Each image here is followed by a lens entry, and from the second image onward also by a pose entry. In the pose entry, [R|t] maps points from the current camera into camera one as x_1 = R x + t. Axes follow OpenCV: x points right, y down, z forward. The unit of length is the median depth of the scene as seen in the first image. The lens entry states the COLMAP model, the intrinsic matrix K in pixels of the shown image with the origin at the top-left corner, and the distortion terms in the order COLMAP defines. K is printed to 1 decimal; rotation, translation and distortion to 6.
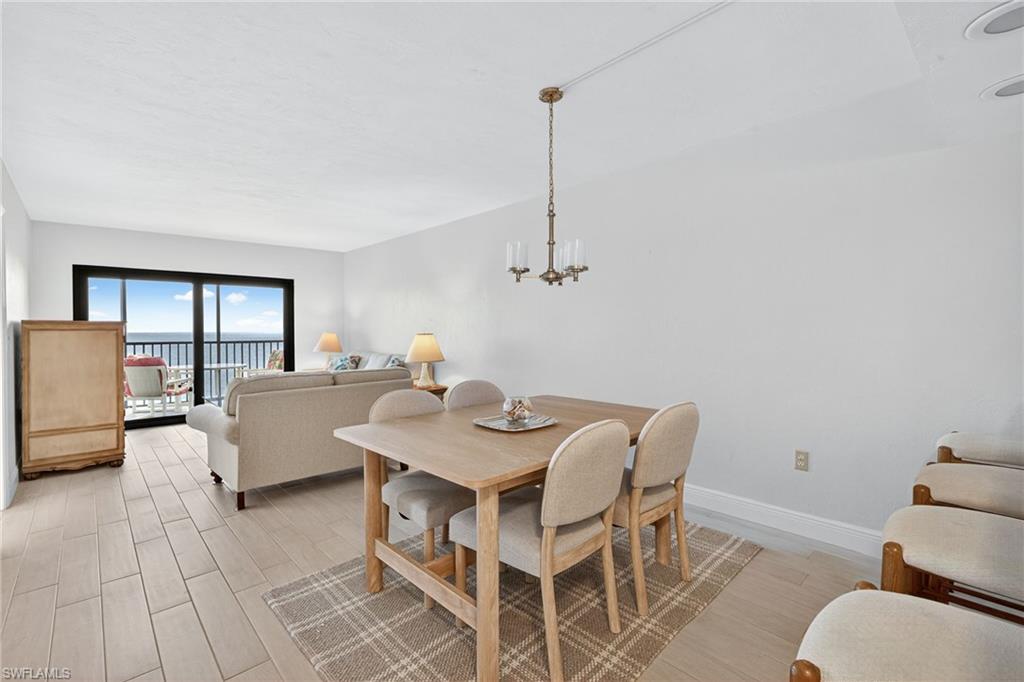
lens RADIAL K [[462.0, 0, 511.6], [0, 462.0, 334.3], [0, 0, 1]] dist [0.003298, 0.000630]
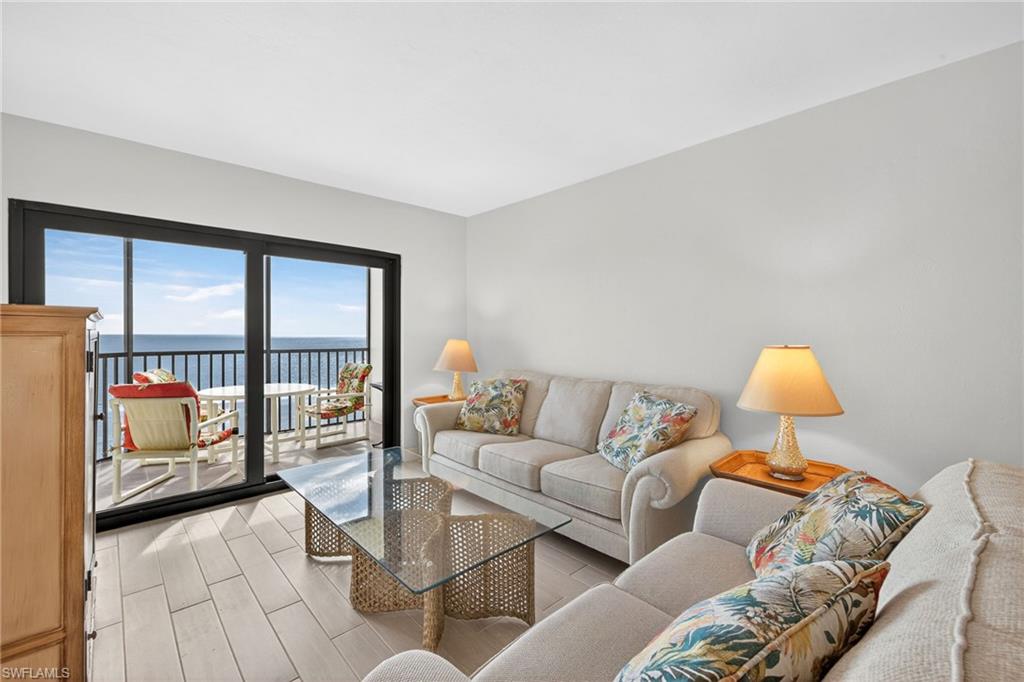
lens RADIAL K [[424.3, 0, 512.0], [0, 424.3, 341.0], [0, 0, 1]] dist [-0.000395, -0.000376]
pose [[0.999924, 0.004619, 0.011420, -0.354452], [-0.004680, 0.999975, 0.005315, -0.005527], [-0.011395, -0.005368, 0.999921, 0.459196]]
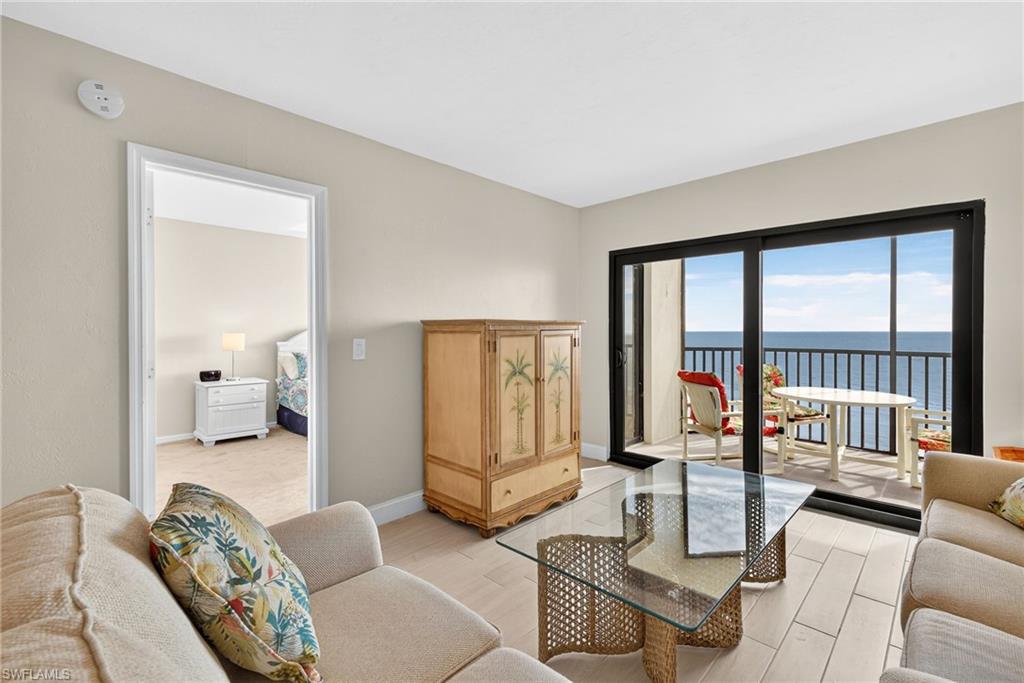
lens RADIAL K [[454.7, 0, 512.0], [0, 454.7, 341.5], [0, 0, 1]] dist [0.000247, 0.000094]
pose [[0.058049, 0.025571, -0.997986, -0.130021], [-0.010684, 0.999631, 0.024992, -0.008964], [0.998257, 0.009212, 0.058300, 0.653979]]
